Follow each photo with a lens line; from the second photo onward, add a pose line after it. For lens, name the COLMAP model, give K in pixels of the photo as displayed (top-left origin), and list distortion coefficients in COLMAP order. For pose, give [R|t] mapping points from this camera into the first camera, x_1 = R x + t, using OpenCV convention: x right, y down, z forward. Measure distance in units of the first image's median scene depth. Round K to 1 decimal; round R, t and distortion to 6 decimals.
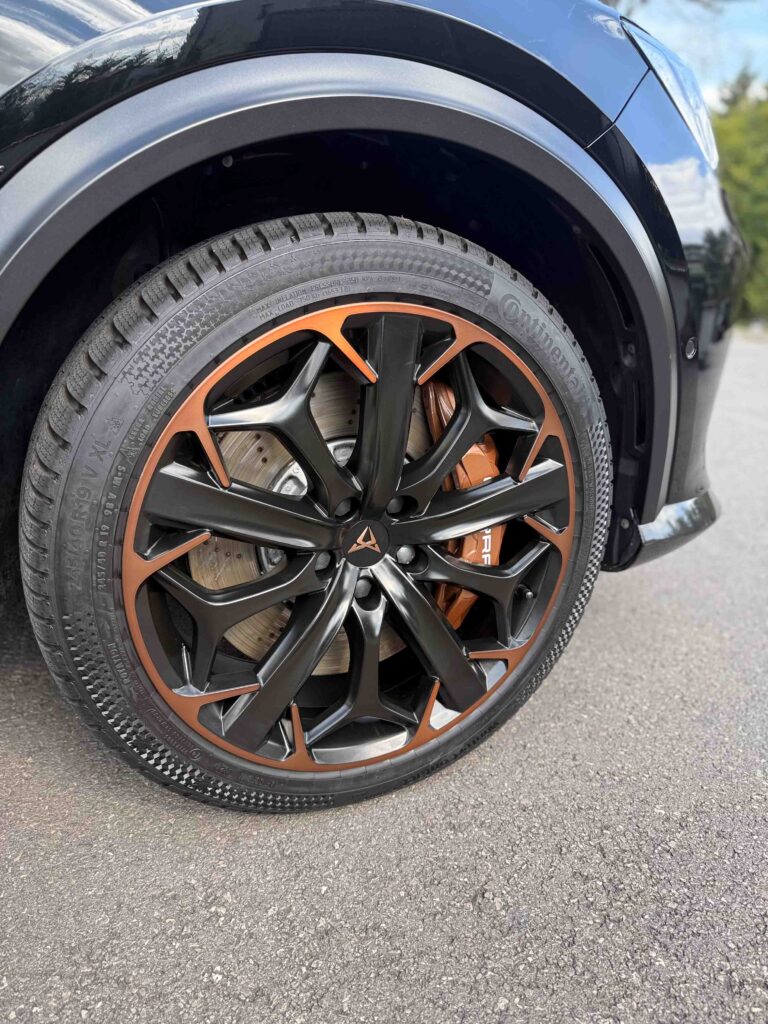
lens RADIAL K [[779.6, 0, 383.1], [0, 779.6, 512.1], [0, 0, 1]] dist [0.009395, -0.001779]
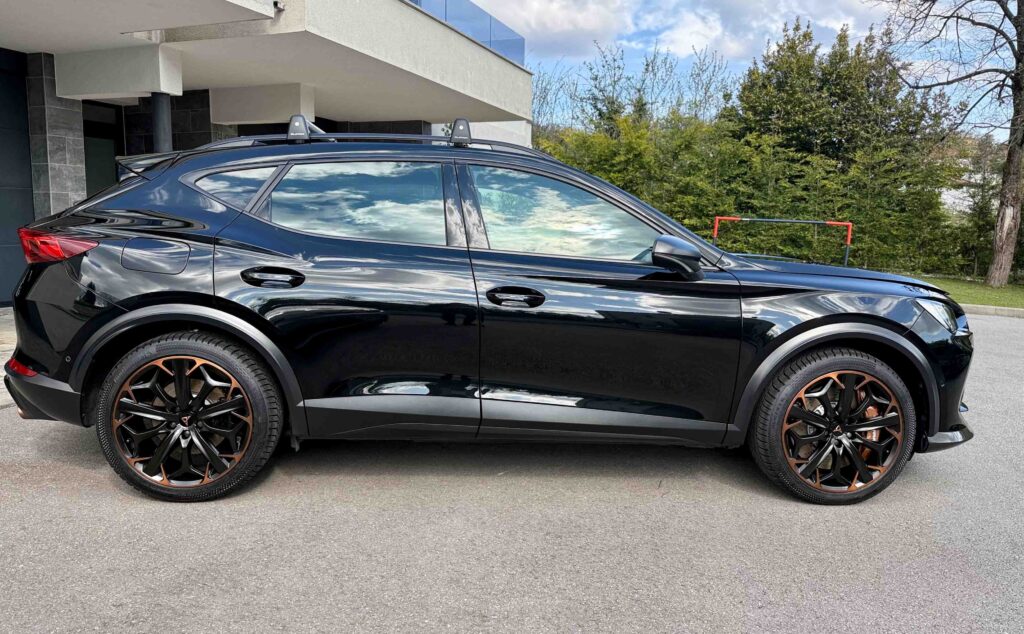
lens RADIAL K [[719.2, 0, 513.1], [0, 719.2, 314.0], [0, 0, 1]] dist [-0.006924, -0.002882]
pose [[0.929071, 0.039170, -0.367821, -0.228032], [-0.114100, 0.976236, -0.184241, 0.312085], [0.351863, 0.213141, 0.911462, -2.842579]]
